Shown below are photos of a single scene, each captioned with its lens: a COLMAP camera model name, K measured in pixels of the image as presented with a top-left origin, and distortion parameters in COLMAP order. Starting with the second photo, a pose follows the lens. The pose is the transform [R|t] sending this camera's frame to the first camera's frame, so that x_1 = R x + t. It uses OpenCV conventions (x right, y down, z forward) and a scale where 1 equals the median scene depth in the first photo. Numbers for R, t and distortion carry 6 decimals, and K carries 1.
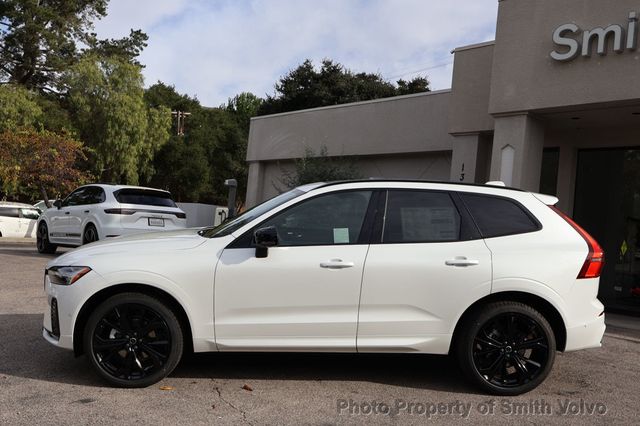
lens RADIAL K [[641.8, 0, 320.0], [0, 641.8, 213.0], [0, 0, 1]] dist [0.008332, 0.001116]
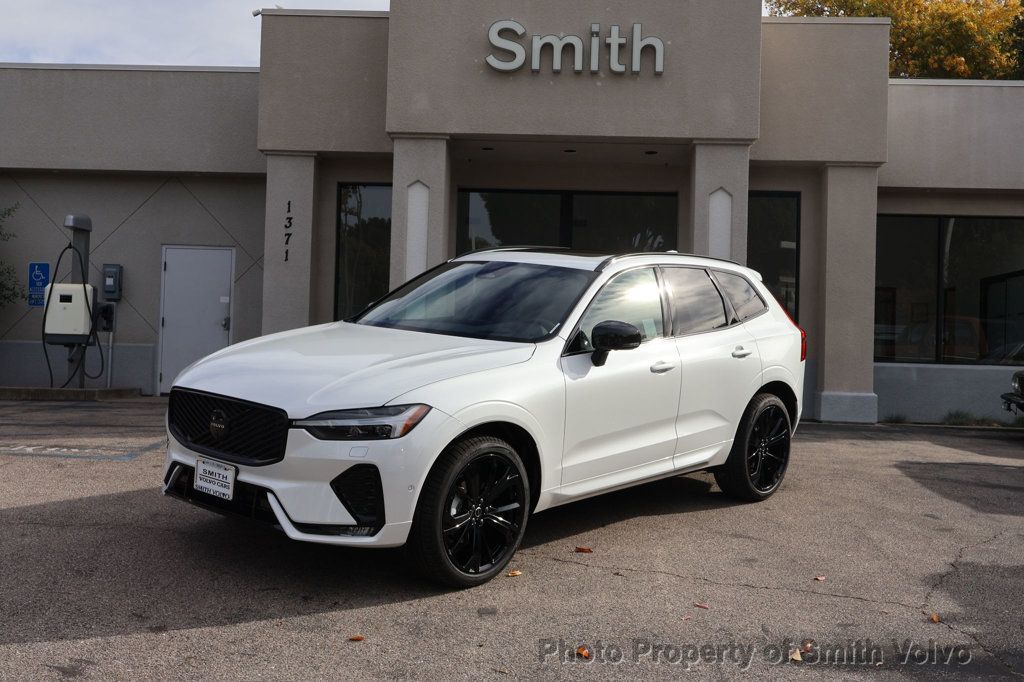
lens RADIAL K [[1165.7, 0, 477.8], [0, 1165.7, 341.0], [0, 0, 1]] dist [0.013109, -0.001619]
pose [[0.657733, -0.061908, 0.750703, -0.701850], [0.007533, 0.997108, 0.075628, -0.034878], [-0.753213, -0.044087, 0.656297, 0.153696]]
